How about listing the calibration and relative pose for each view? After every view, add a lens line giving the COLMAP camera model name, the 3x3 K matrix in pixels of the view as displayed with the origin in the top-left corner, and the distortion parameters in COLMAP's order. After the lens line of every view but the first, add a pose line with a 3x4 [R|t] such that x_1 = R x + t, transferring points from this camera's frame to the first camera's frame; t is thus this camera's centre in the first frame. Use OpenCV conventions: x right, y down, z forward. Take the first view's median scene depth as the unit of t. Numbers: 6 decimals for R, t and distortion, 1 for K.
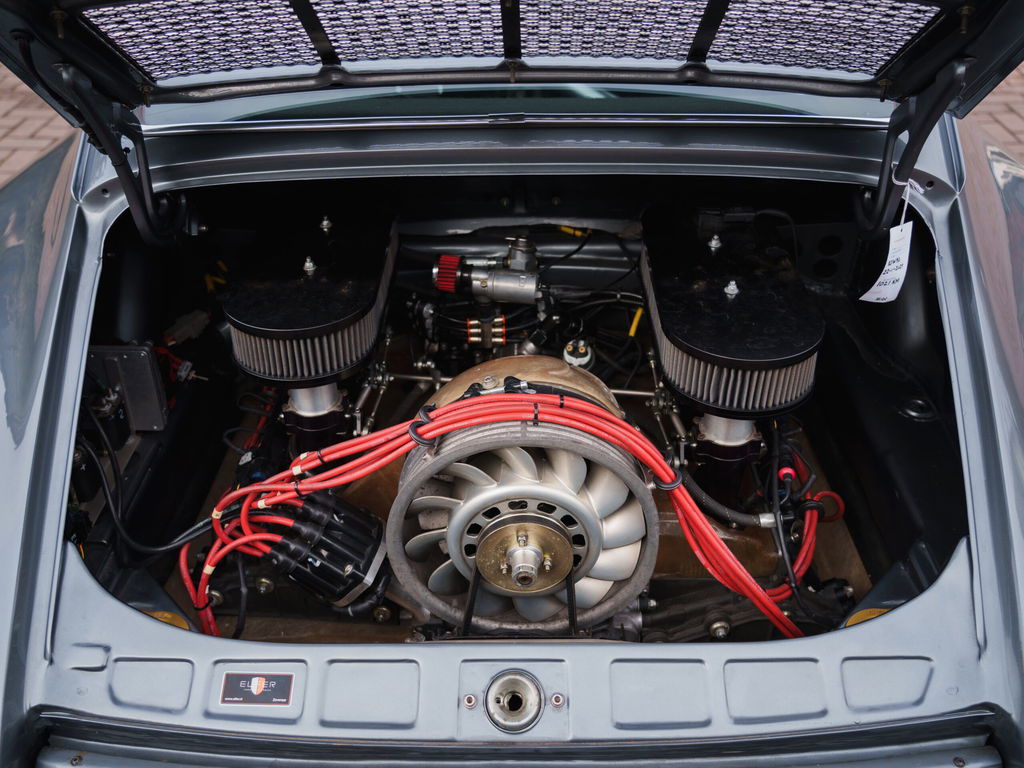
lens RADIAL K [[902.6, 0, 512.0], [0, 902.6, 384.0], [0, 0, 1]] dist [-0.002096, -0.003004]
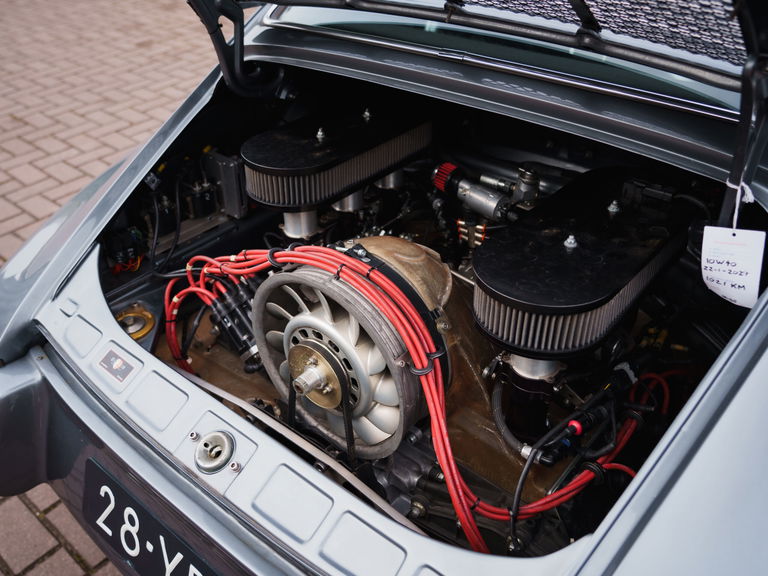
lens RADIAL K [[677.0, 0, 384.0], [0, 677.0, 288.0], [0, 0, 1]] dist [-0.002096, -0.003004]
pose [[0.772979, 0.359566, -0.522700, 0.523669], [-0.355263, 0.927918, 0.112946, -0.067833], [0.525635, 0.098391, 0.845001, 0.200134]]
